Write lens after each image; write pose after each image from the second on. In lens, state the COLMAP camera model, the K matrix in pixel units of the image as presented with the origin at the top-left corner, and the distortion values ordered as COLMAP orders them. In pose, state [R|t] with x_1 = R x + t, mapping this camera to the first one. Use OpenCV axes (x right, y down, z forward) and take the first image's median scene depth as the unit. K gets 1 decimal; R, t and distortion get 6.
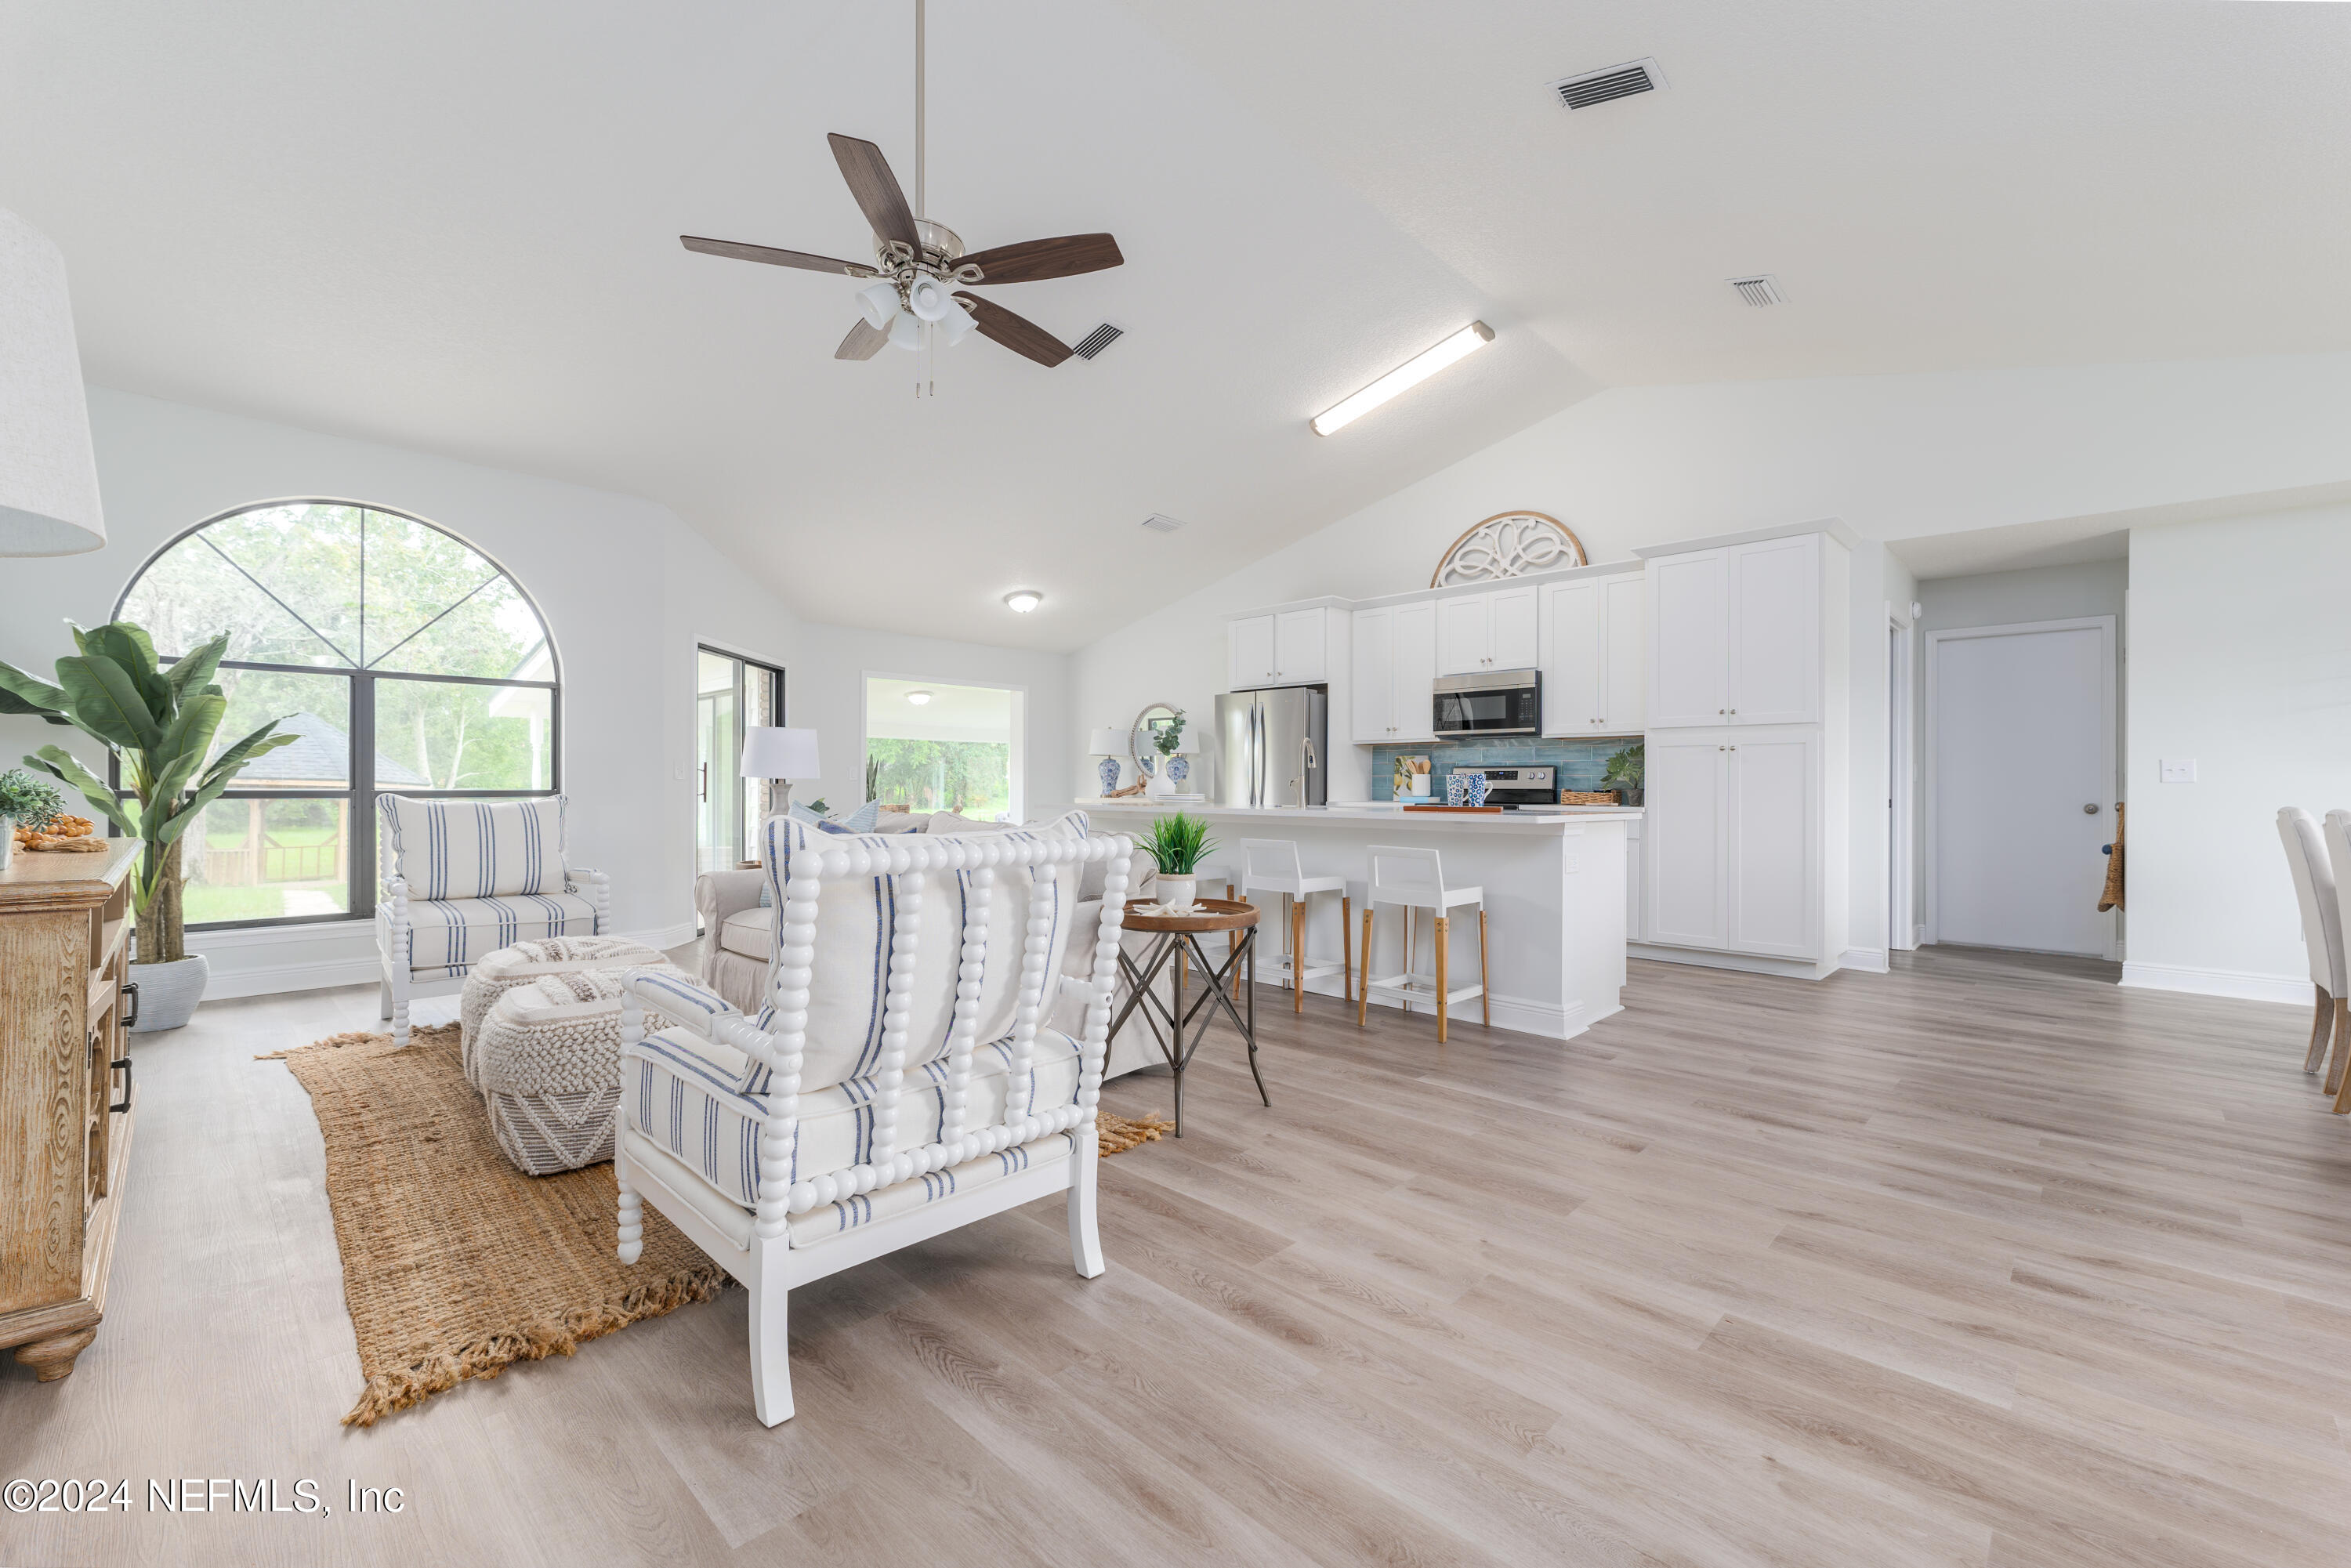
lens RADIAL K [[968.8, 0, 1181.7], [0, 968.8, 785.6], [0, 0, 1]] dist [0.003785, -0.000142]
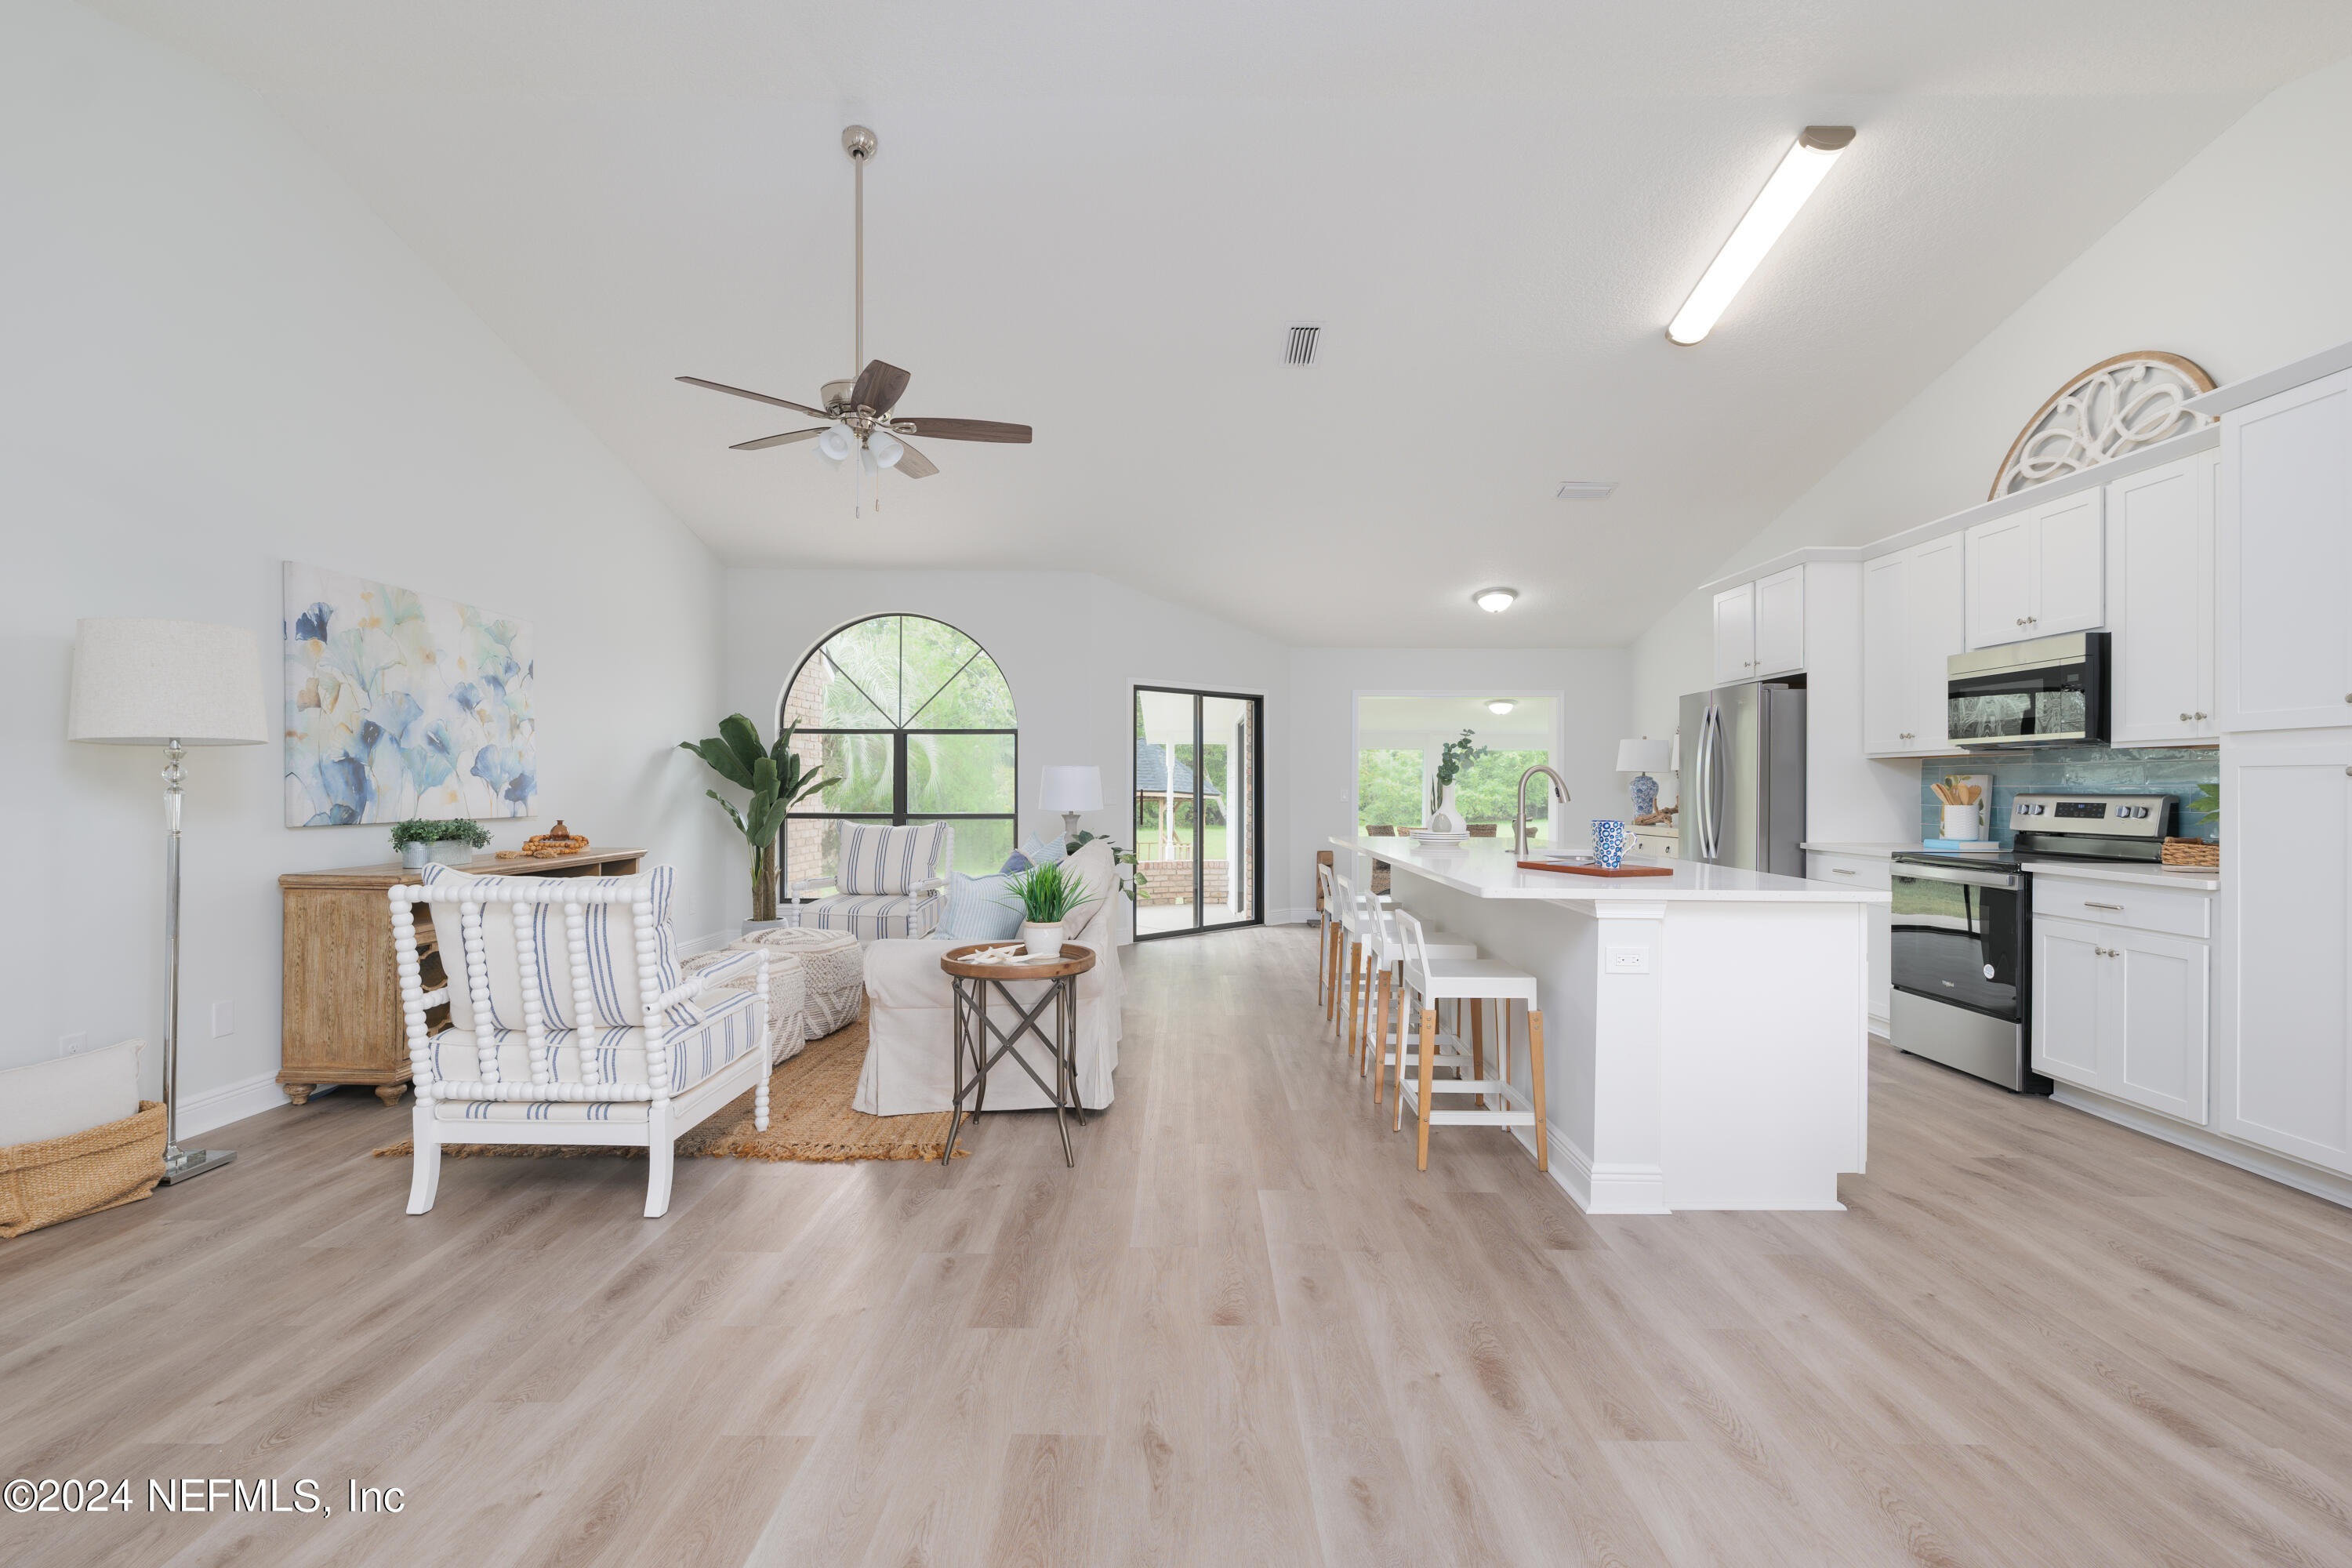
lens RADIAL K [[1081.8, 0, 1179.9], [0, 1081.8, 780.8], [0, 0, 1]] dist [0.003550, -0.000067]
pose [[0.691798, -0.005187, -0.722072, 0.452795], [-0.001096, 0.999966, -0.008233, -0.023567], [0.722090, 0.006487, 0.691769, 0.152323]]
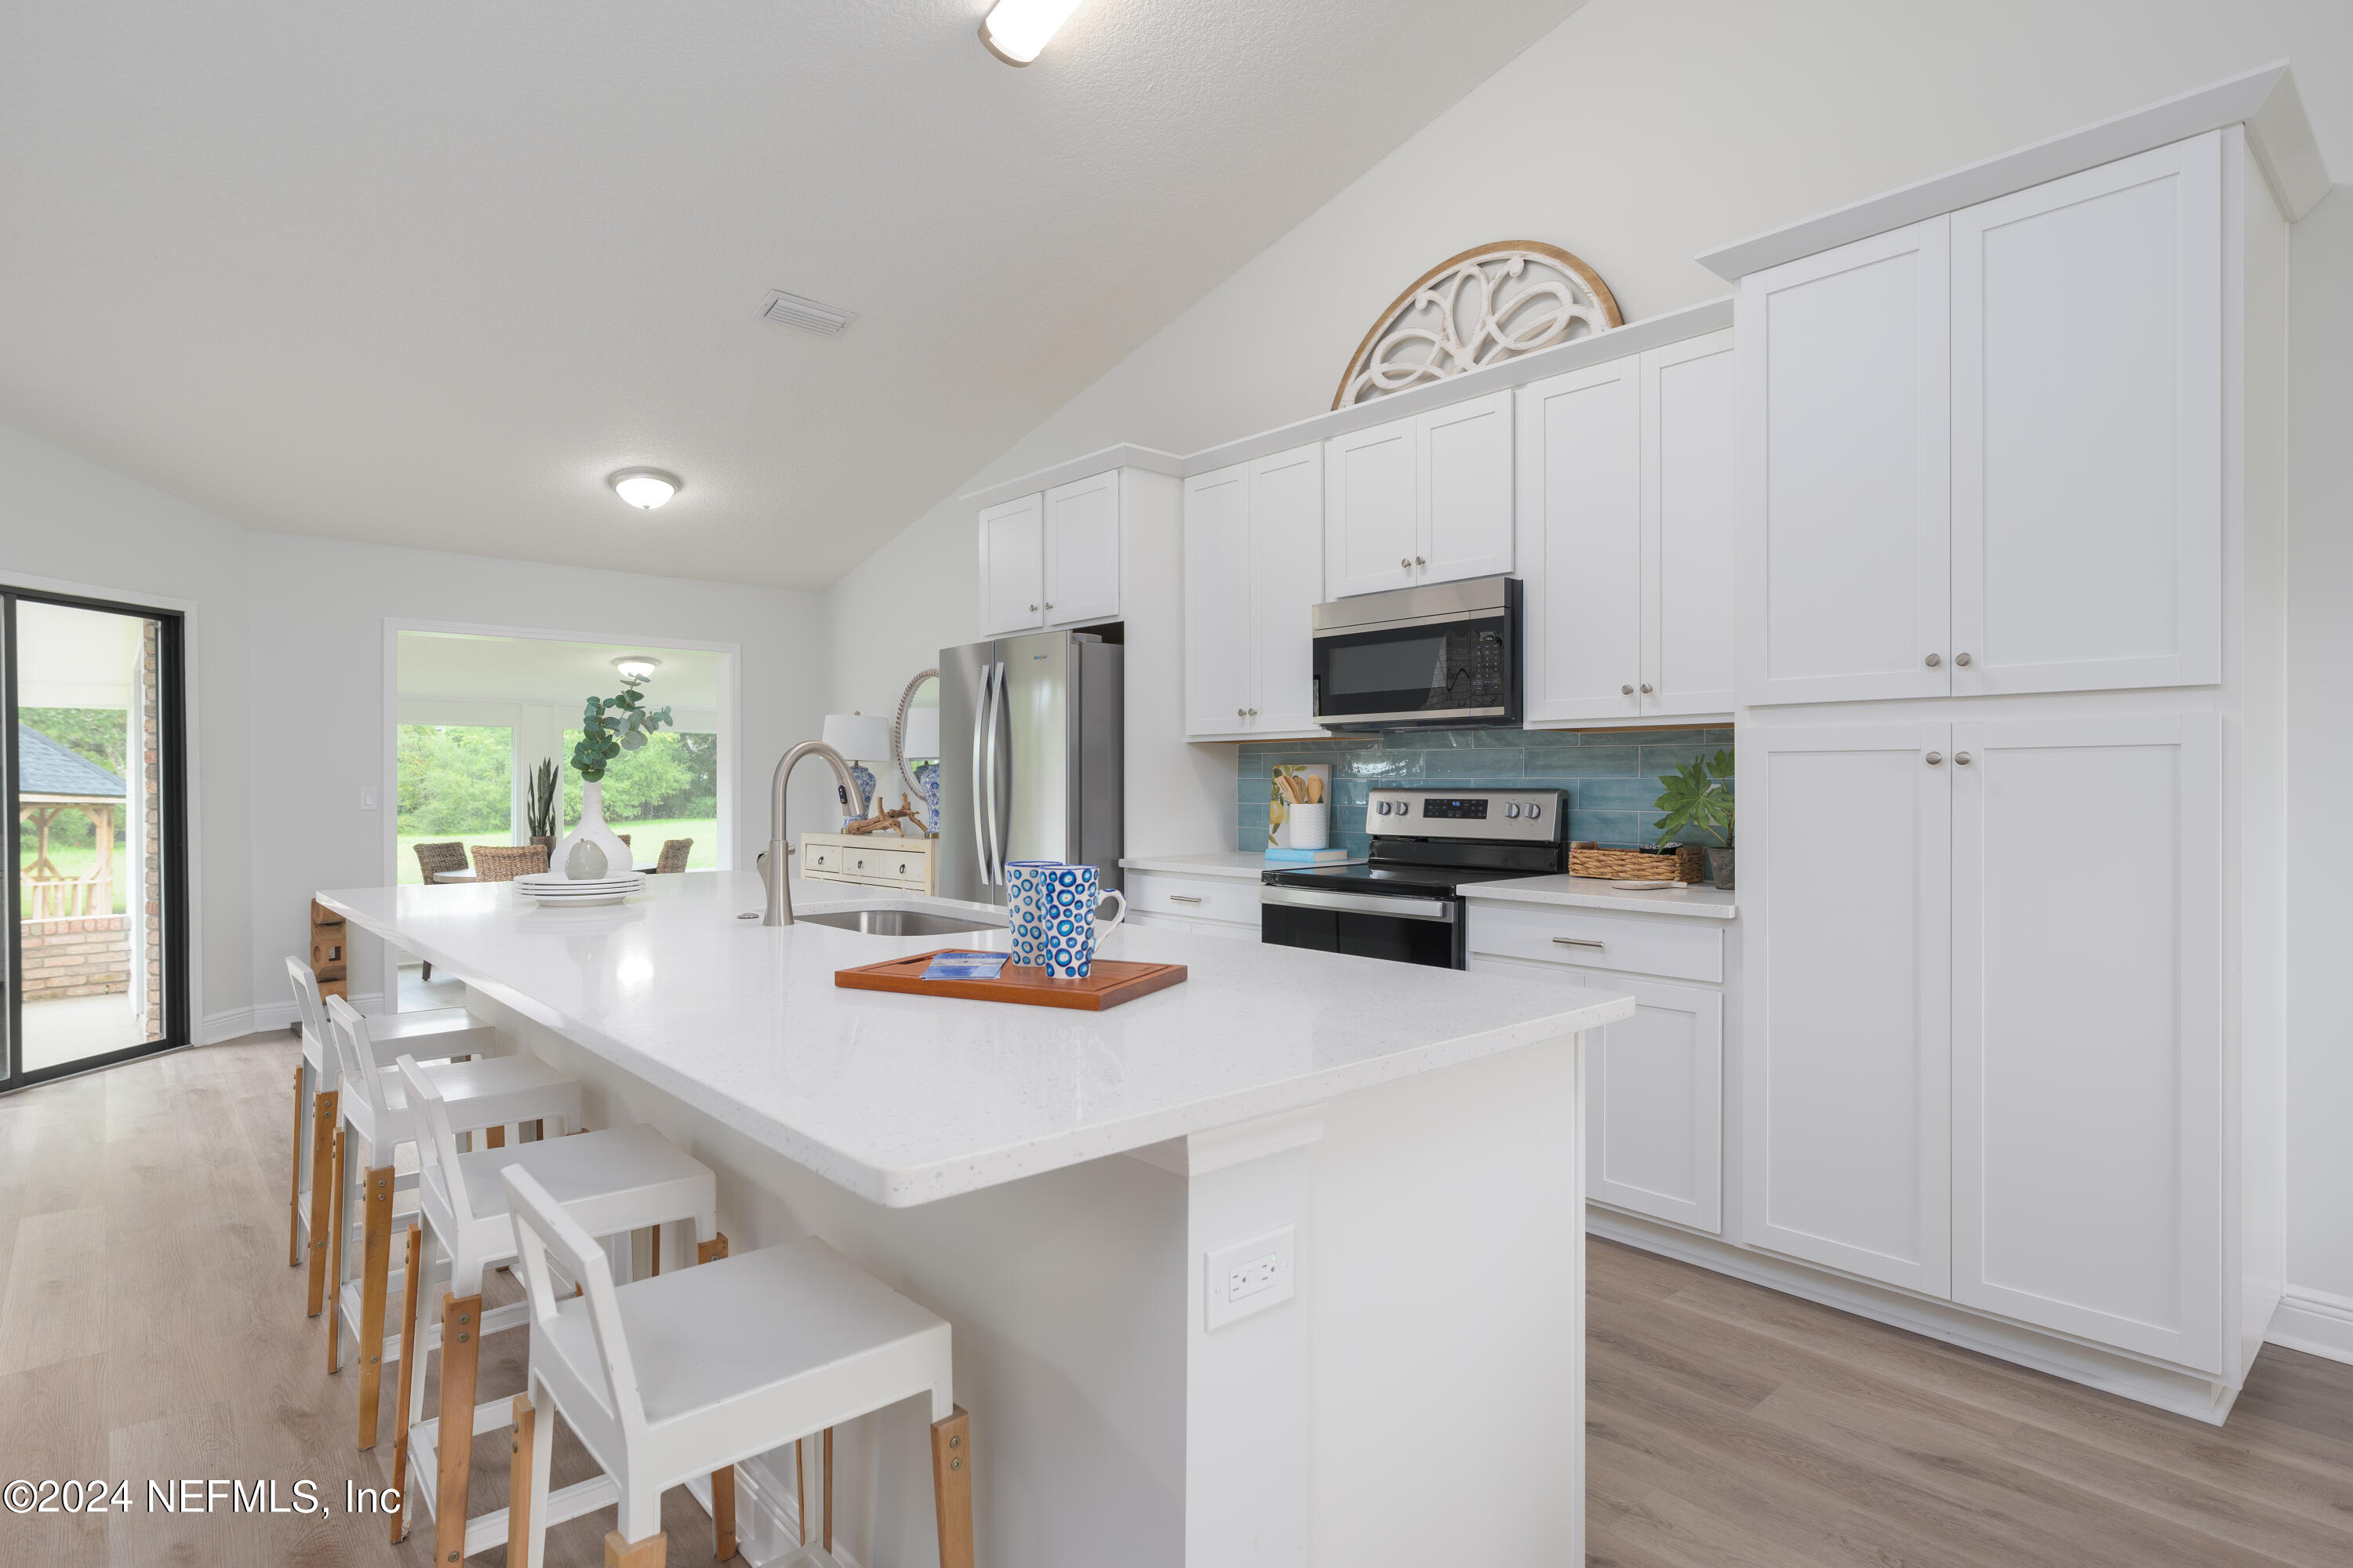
lens RADIAL K [[1208.1, 0, 1170.1], [0, 1208.1, 788.0], [0, 0, 1]] dist [-0.000866, 0.002080]
pose [[0.996884, -0.005351, -0.078706, 0.252009], [0.005810, 0.999967, 0.005600, -0.026080], [0.078673, -0.006040, 0.996882, 0.429074]]
